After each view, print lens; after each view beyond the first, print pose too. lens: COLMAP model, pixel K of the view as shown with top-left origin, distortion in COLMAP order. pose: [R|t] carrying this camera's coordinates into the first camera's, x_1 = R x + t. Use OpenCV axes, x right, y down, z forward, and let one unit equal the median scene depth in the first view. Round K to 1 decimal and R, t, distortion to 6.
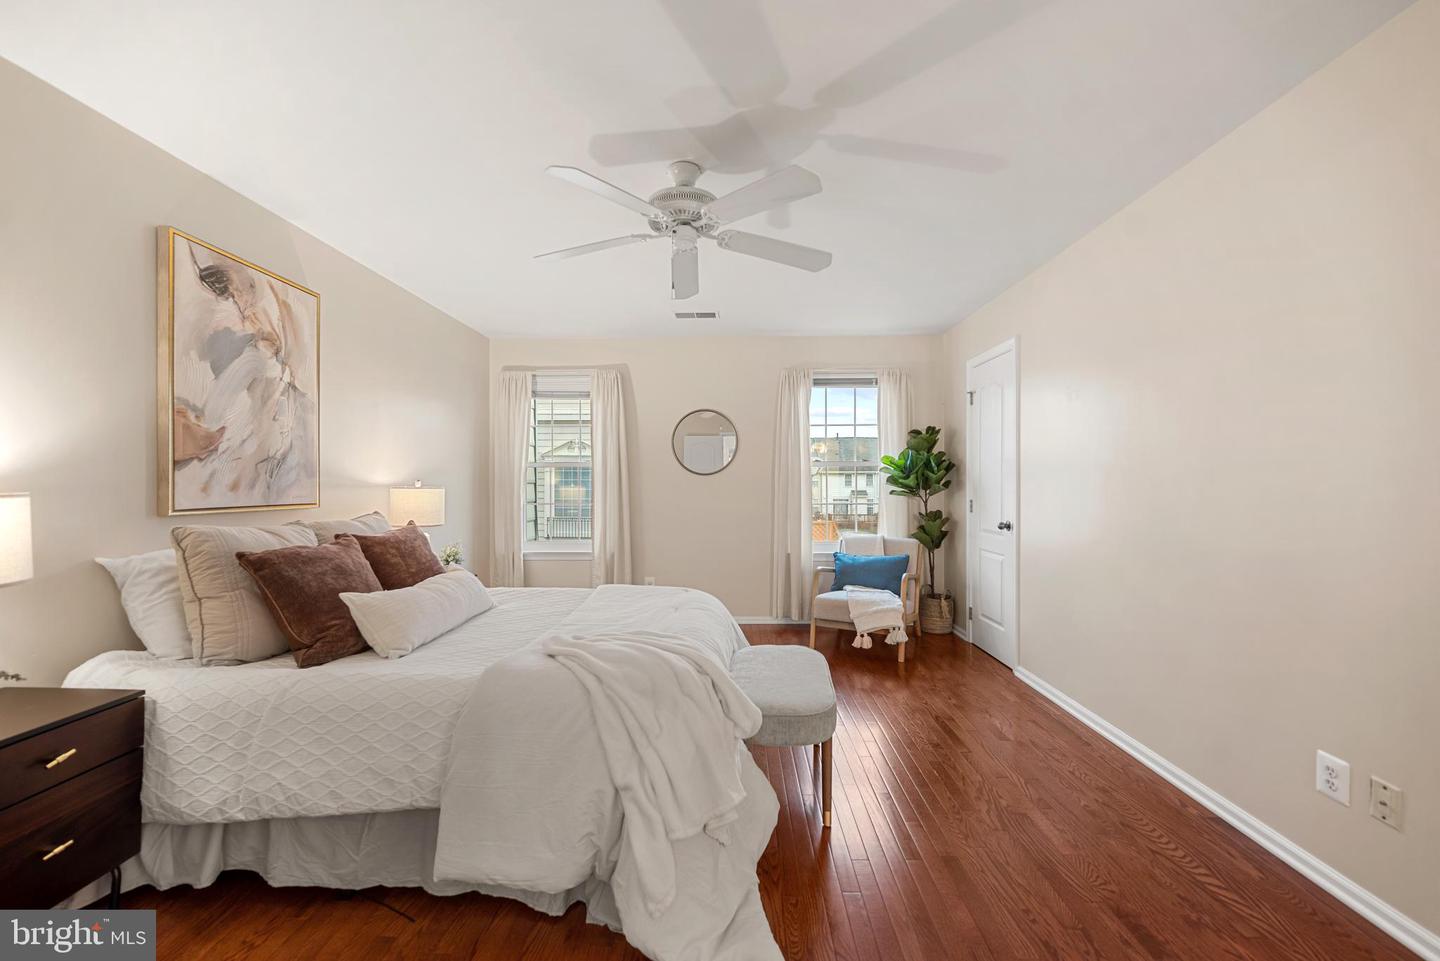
lens RADIAL K [[568.5, 0, 722.5], [0, 568.5, 483.7], [0, 0, 1]] dist [0.000303, 0.000208]
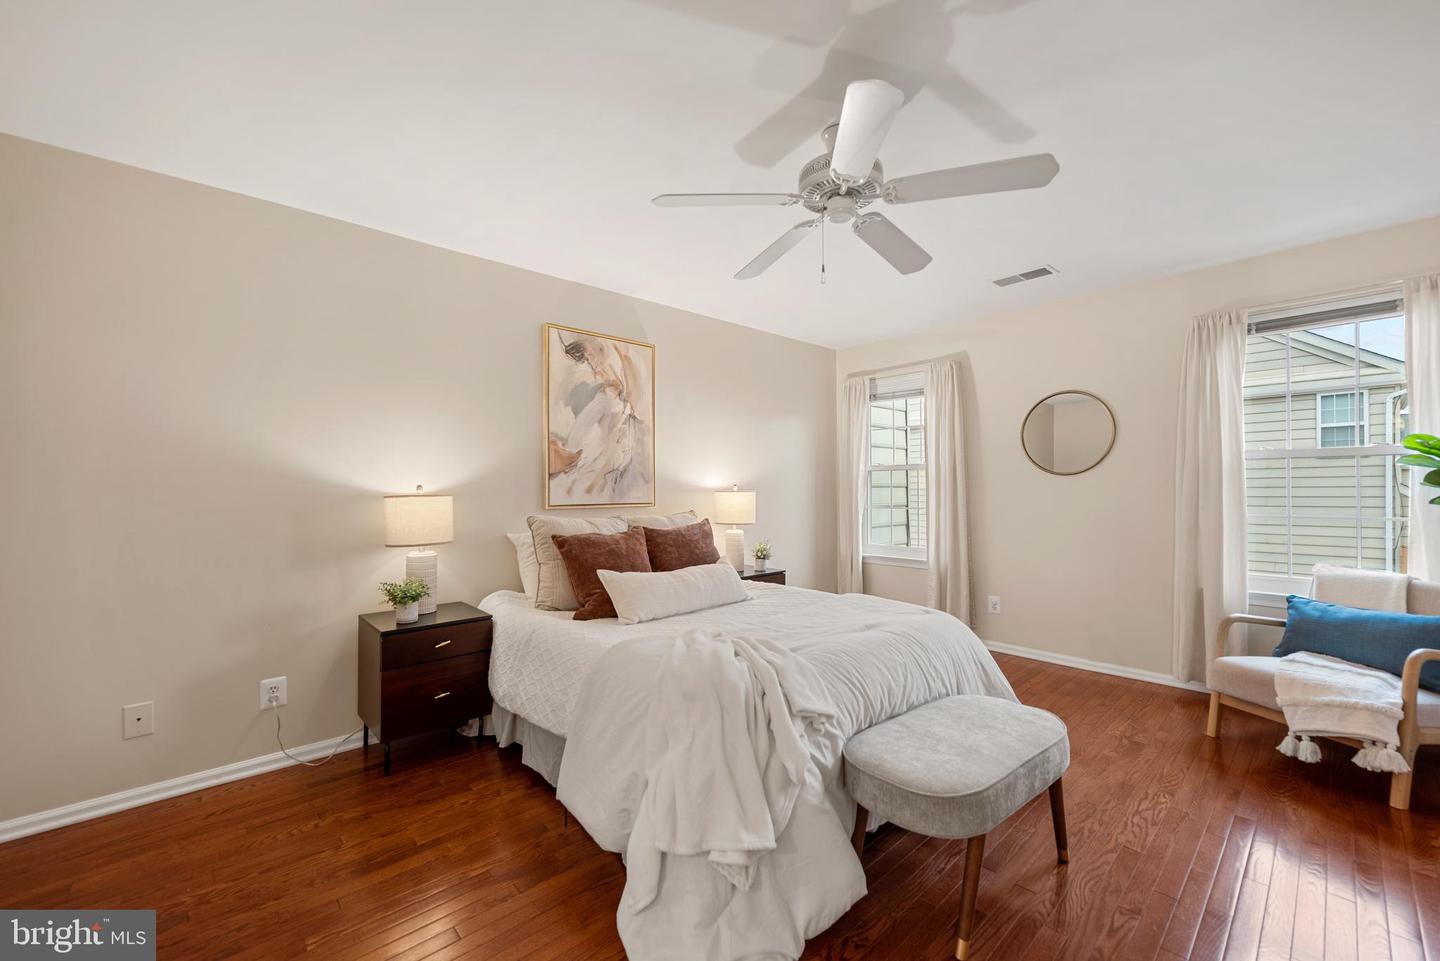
lens RADIAL K [[568.5, 0, 722.2], [0, 568.5, 486.2], [0, 0, 1]] dist [0.000303, 0.000208]
pose [[0.693119, -0.006230, -0.720796, 0.386516], [0.004733, 0.999980, -0.004091, 0.001759], [0.720807, -0.000576, 0.693135, 0.217011]]
